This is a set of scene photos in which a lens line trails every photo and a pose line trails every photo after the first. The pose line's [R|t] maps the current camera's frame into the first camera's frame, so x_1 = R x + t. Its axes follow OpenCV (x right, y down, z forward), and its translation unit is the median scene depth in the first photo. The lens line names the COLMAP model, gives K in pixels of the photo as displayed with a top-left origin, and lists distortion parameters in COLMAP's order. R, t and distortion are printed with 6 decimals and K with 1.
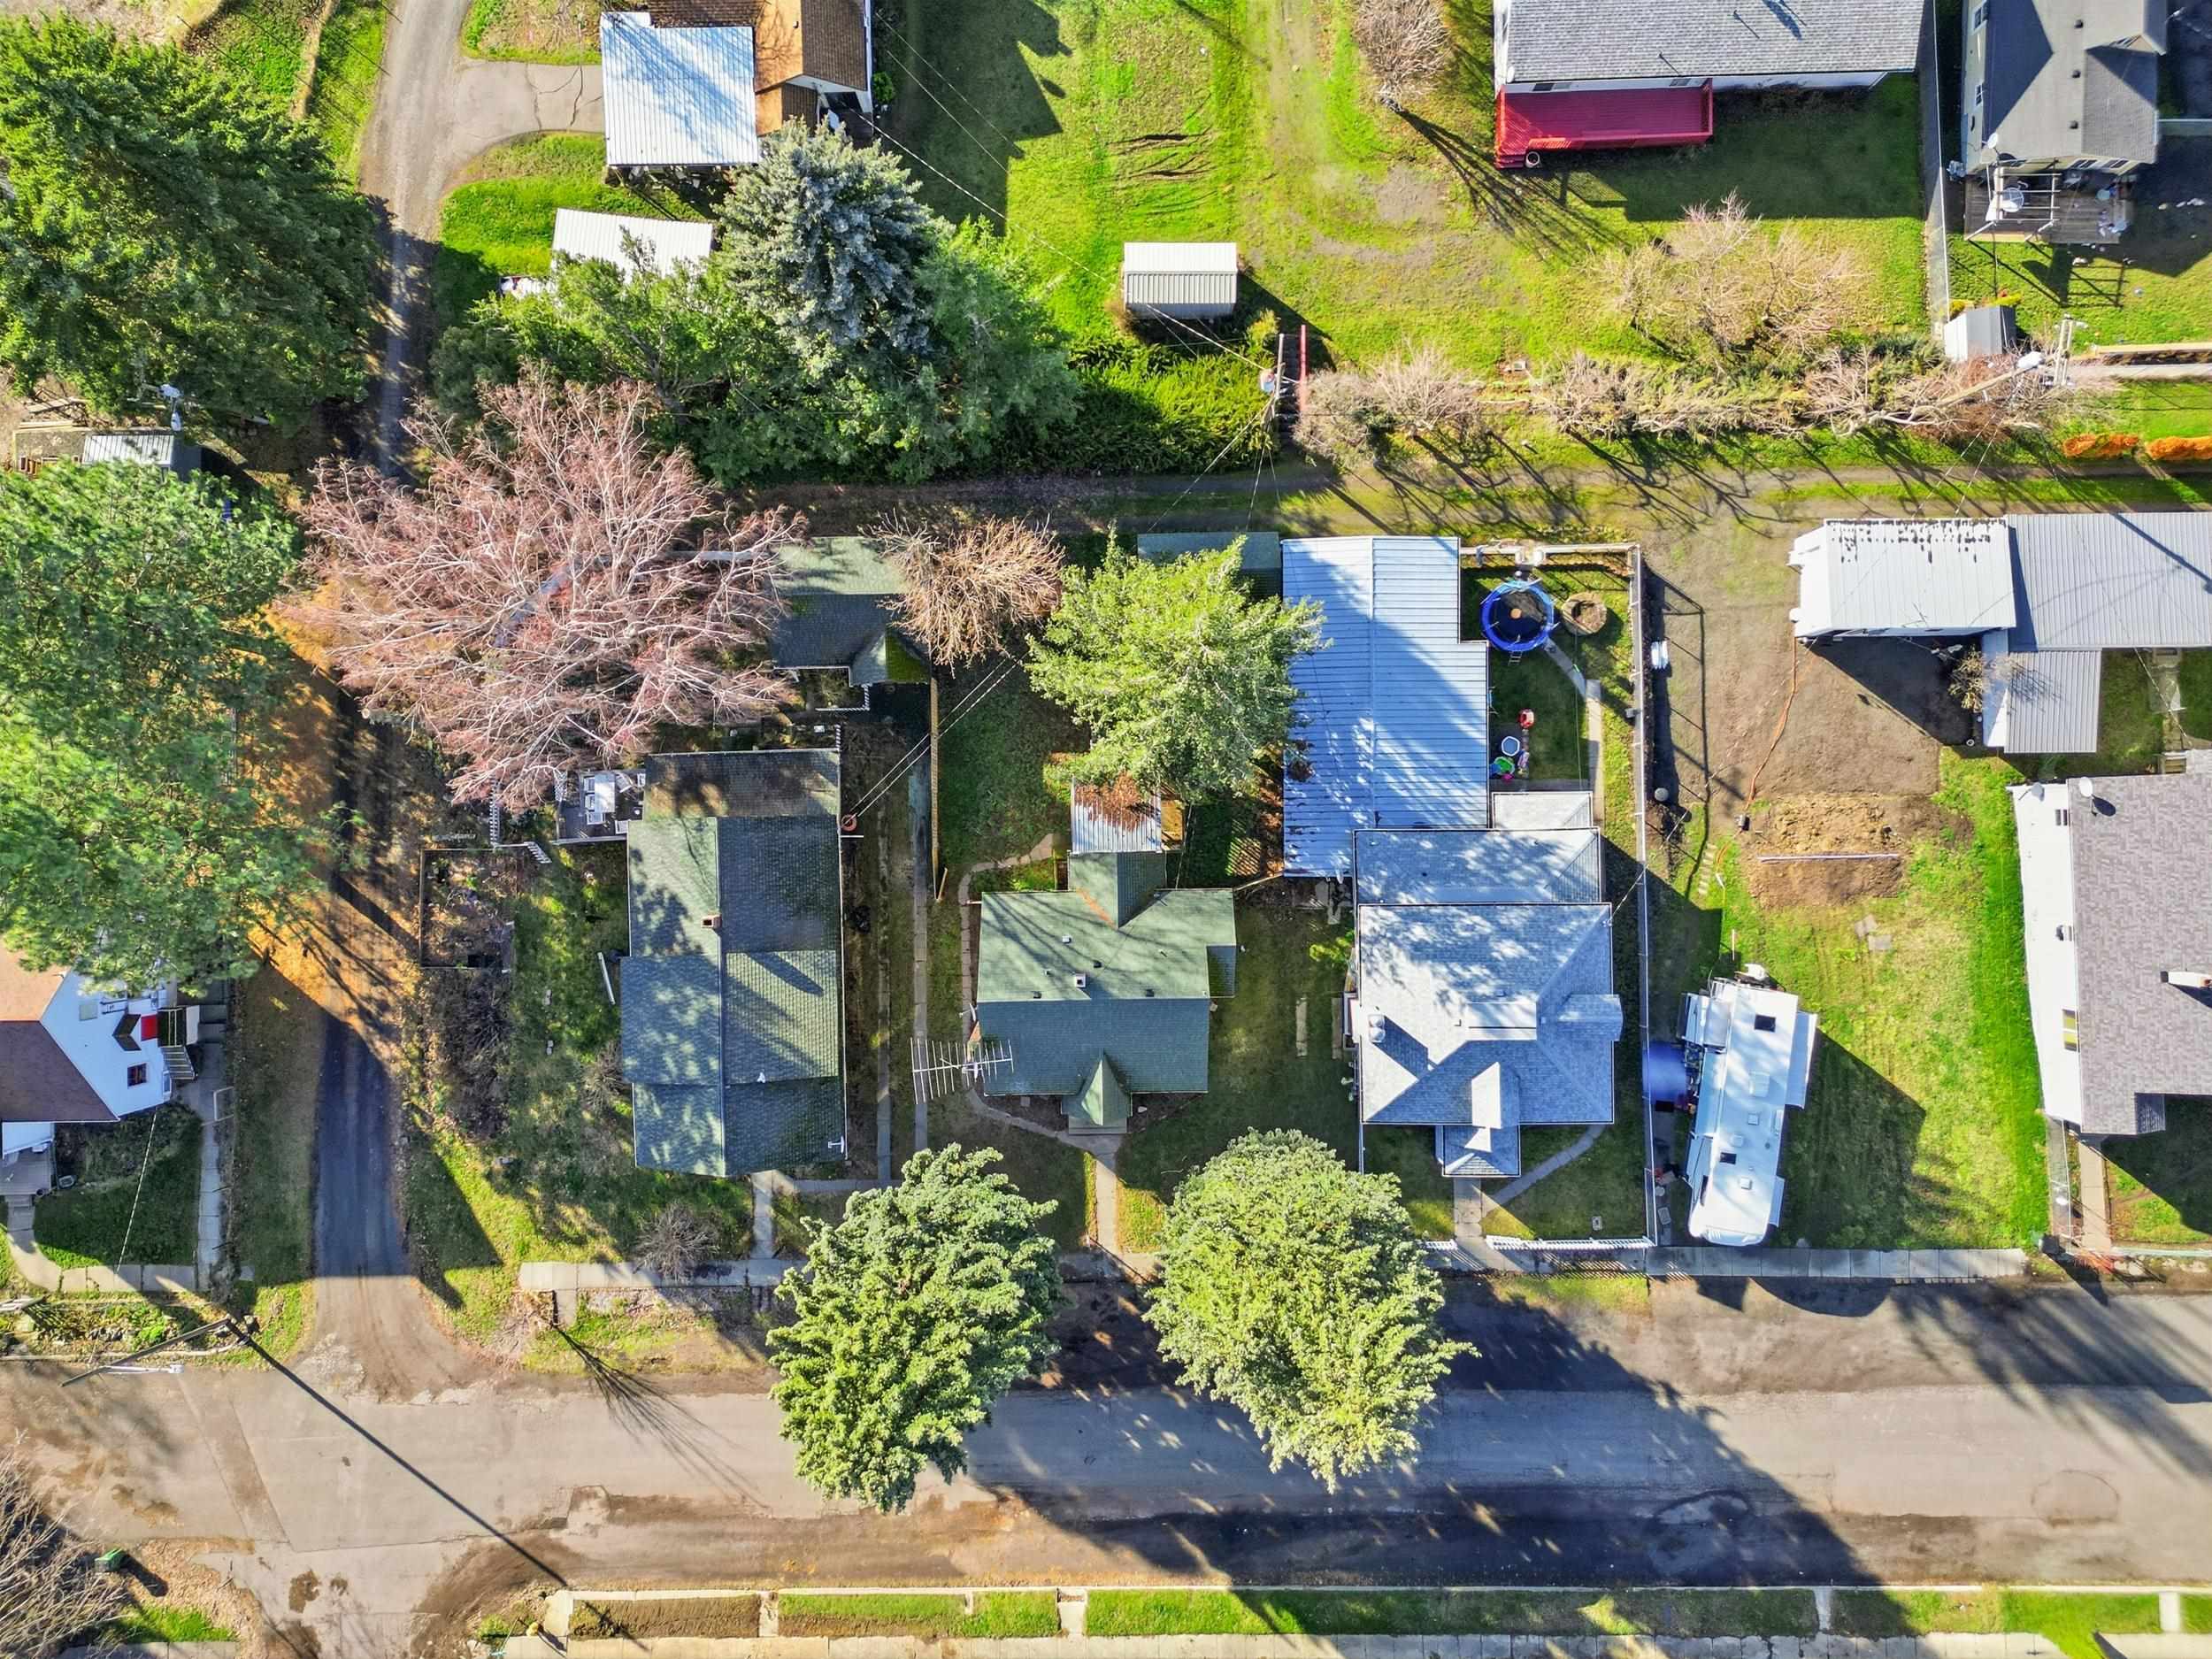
lens RADIAL K [[1546.0, 0, 1100.5], [0, 1546.0, 826.8], [0, 0, 1]] dist [0.003660, 0.000375]
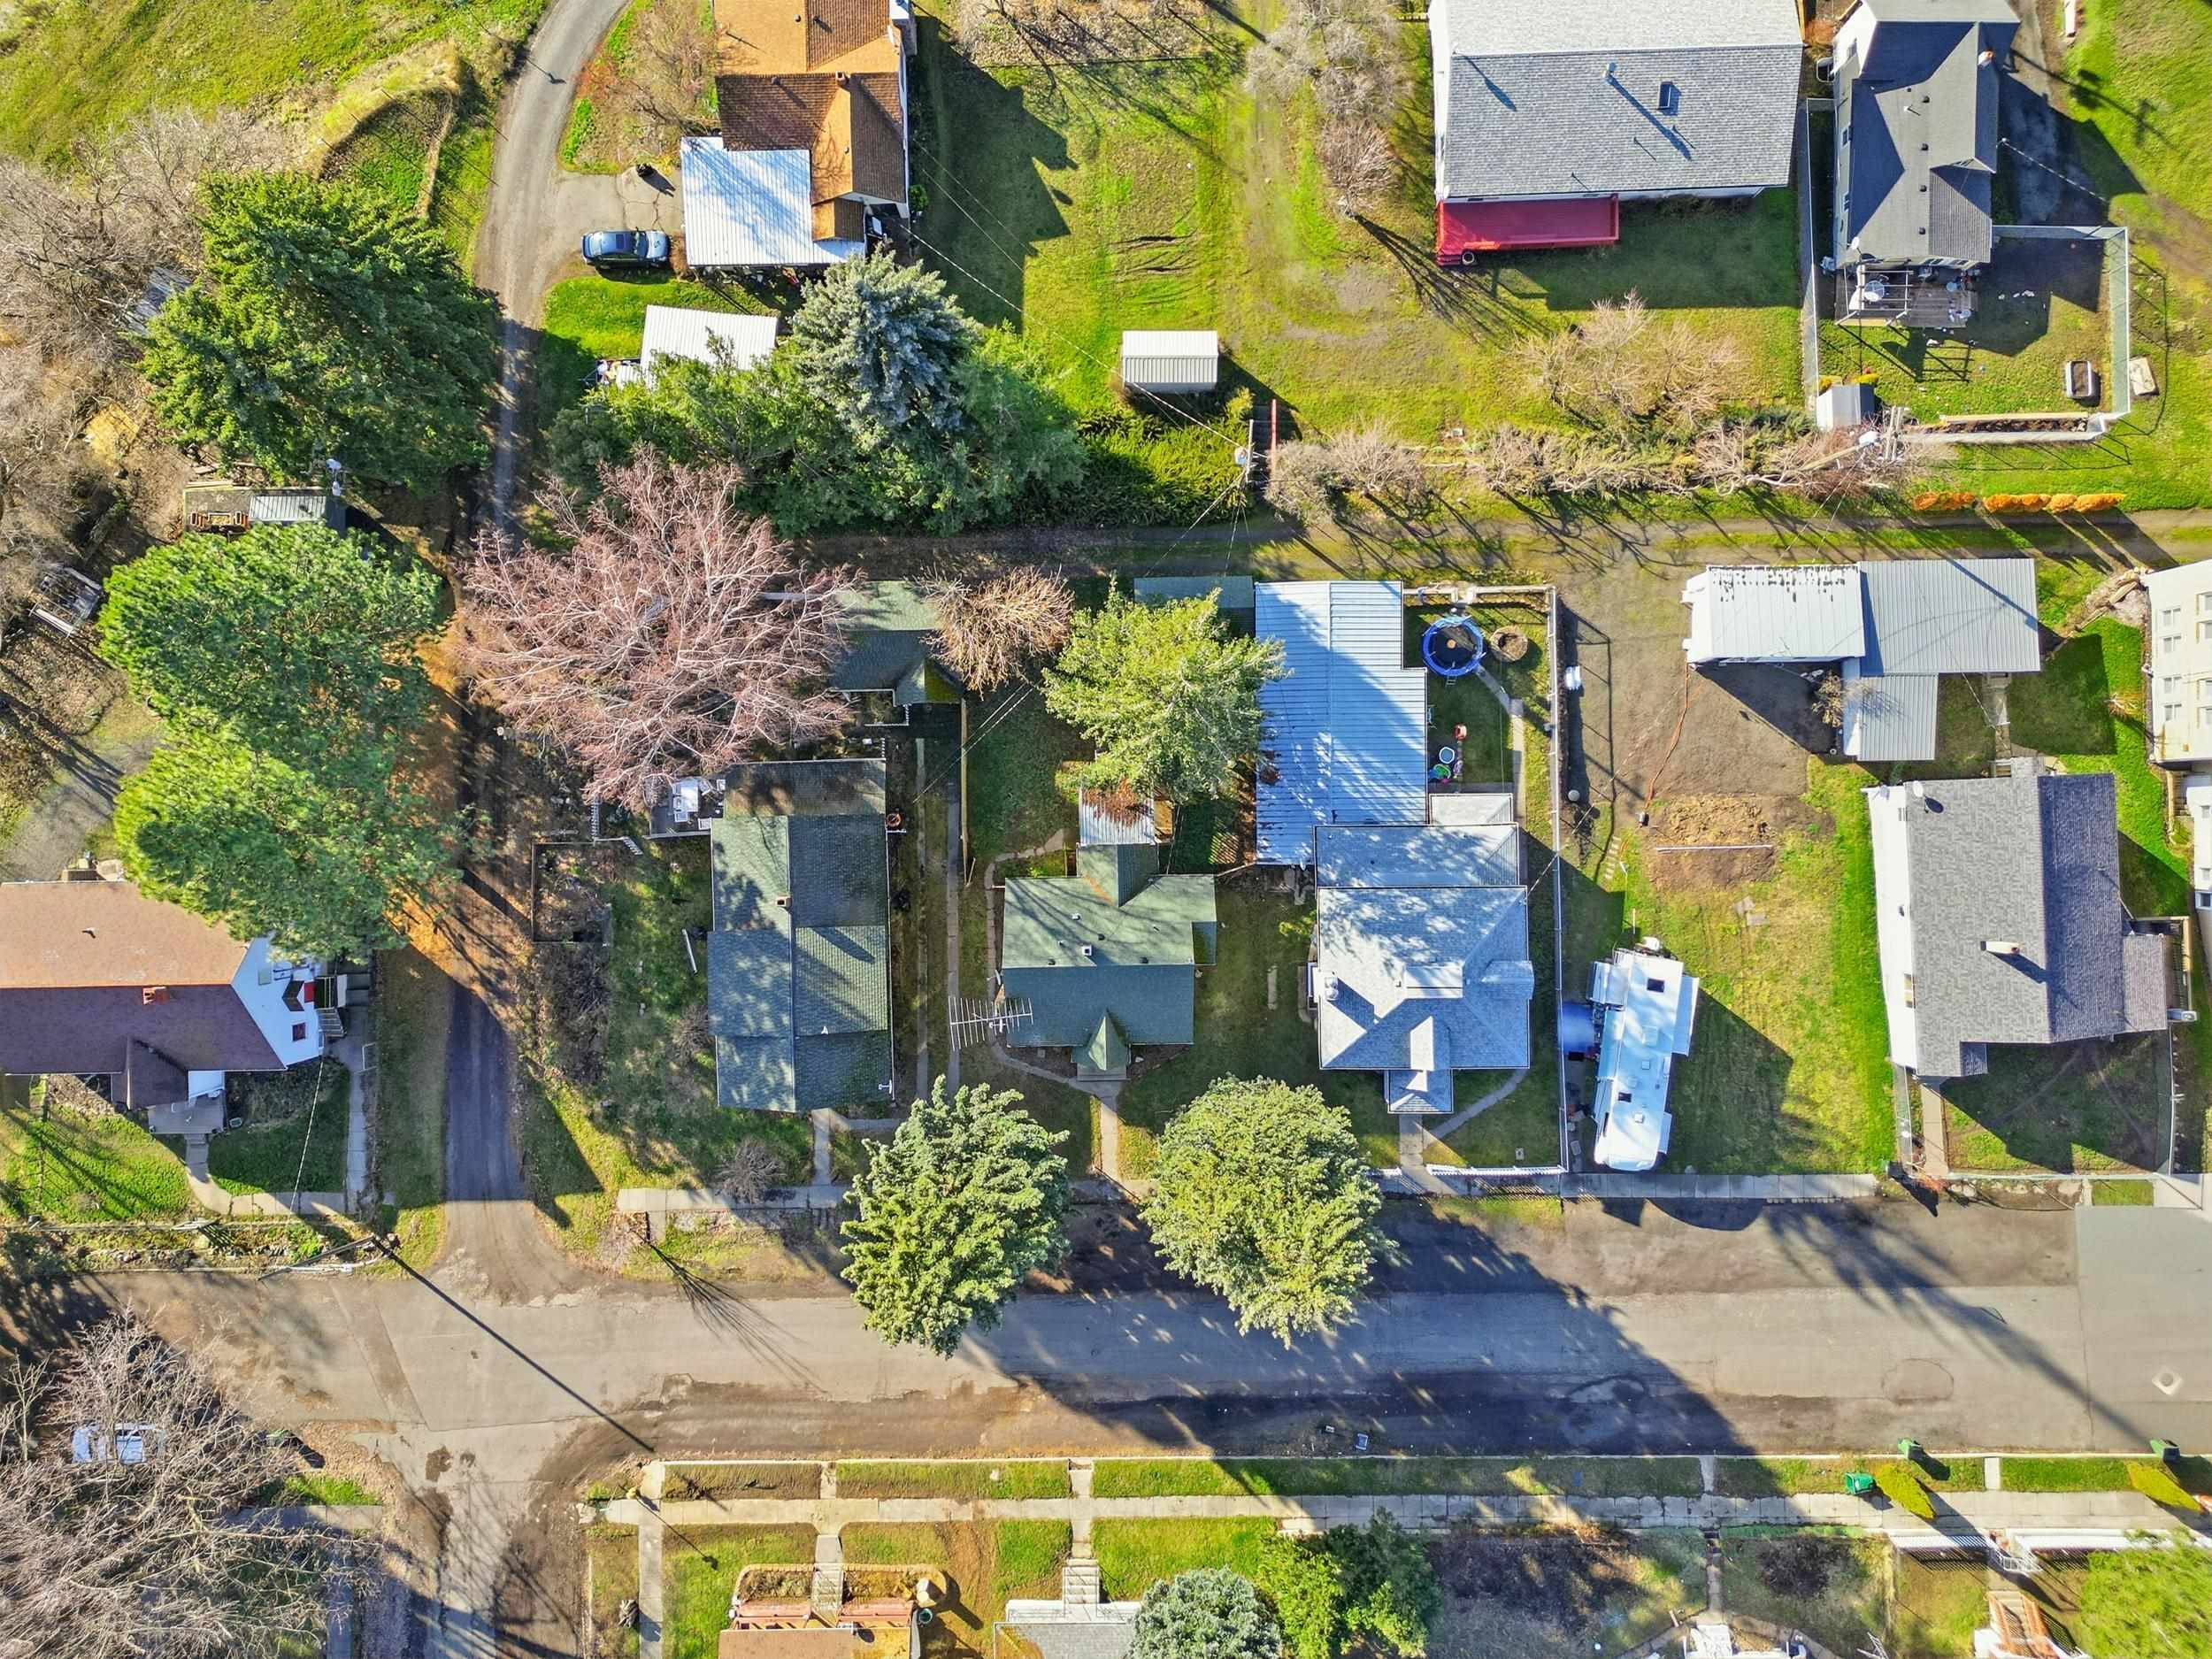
lens RADIAL K [[1546.0, 0, 1109.0], [0, 1546.0, 834.7], [0, 0, 1]] dist [0.003660, 0.000375]
pose [[0.999987, -0.001689, 0.004736, -0.001524], [0.001656, 0.999974, 0.007047, 0.000399], [-0.004748, -0.007039, 0.999964, -0.194052]]
